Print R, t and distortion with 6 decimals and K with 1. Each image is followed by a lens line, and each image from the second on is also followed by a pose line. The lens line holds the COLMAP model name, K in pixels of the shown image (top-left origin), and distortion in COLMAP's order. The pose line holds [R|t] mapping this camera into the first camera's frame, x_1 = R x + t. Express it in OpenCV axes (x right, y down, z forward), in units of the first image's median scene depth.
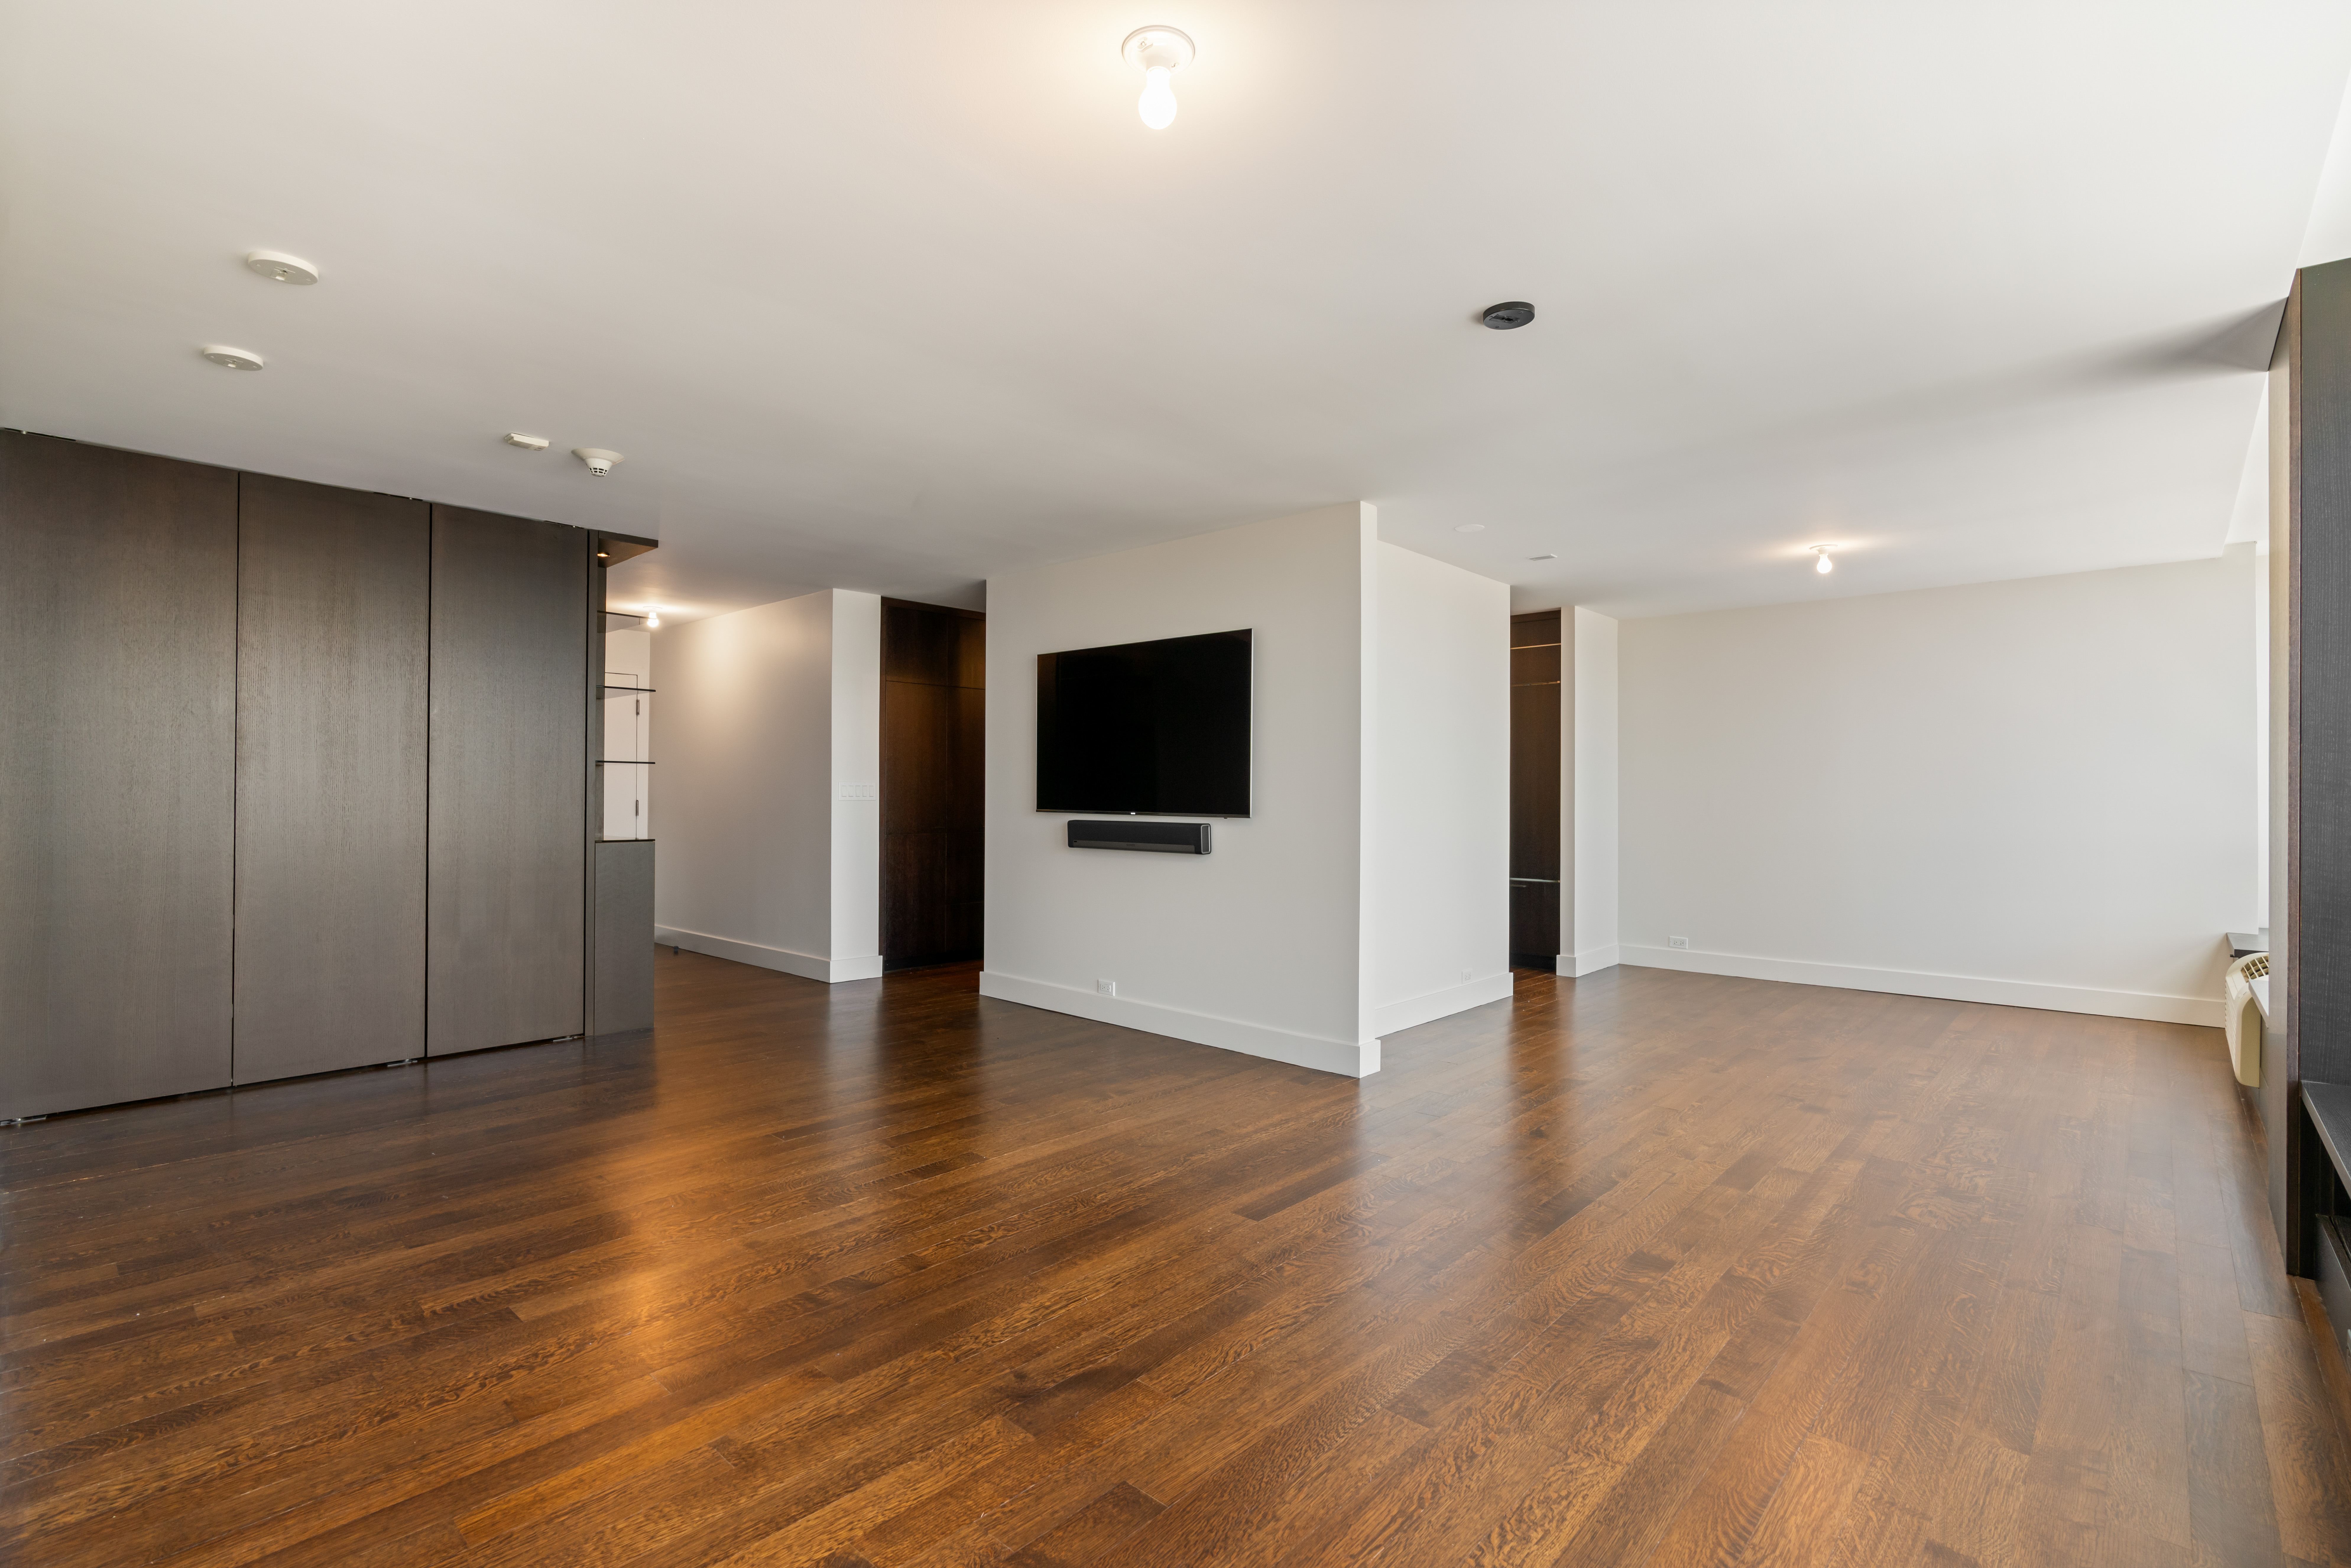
lens RADIAL K [[1081.8, 0, 1180.2], [0, 1081.8, 789.9], [0, 0, 1]] dist [-0.010173, 0.005050]
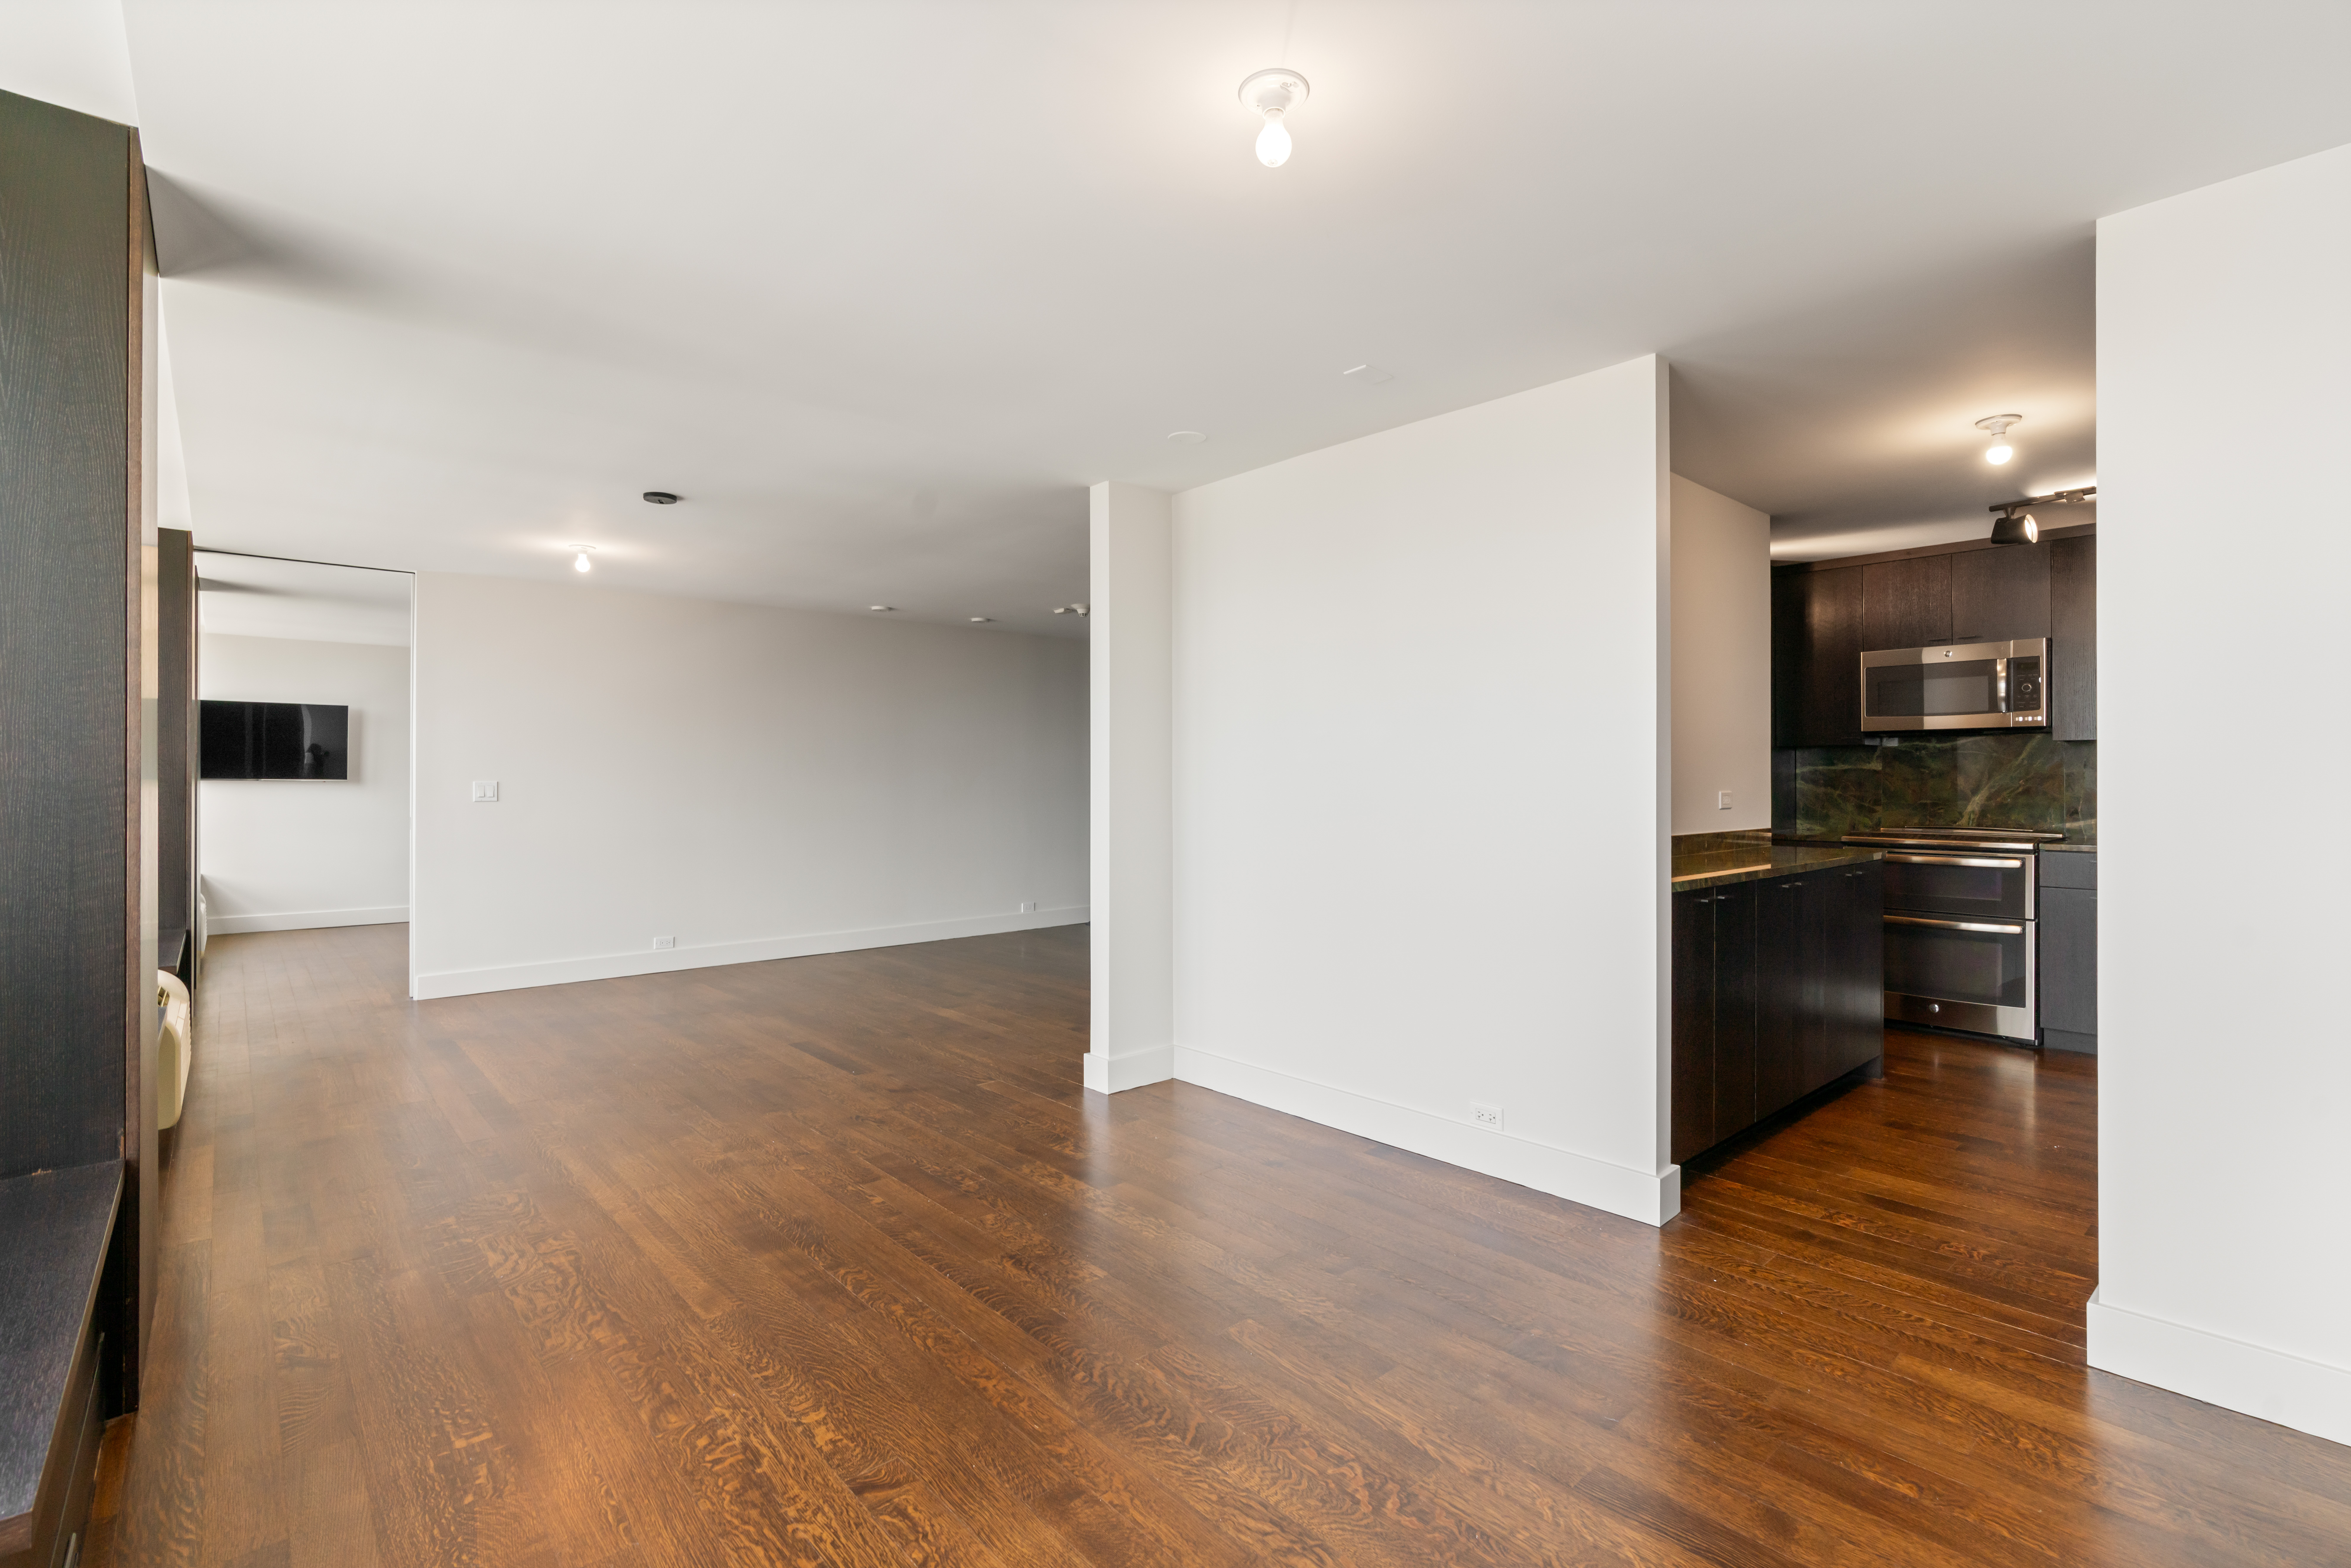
lens RADIAL K [[1081.9, 0, 1167.7], [0, 1081.9, 780.8], [0, 0, 1]] dist [-0.010173, 0.005050]
pose [[-0.115966, -0.006850, -0.993230, 0.851074], [0.003520, 0.999967, -0.007308, 0.002205], [0.993247, -0.004344, -0.115938, 0.907210]]
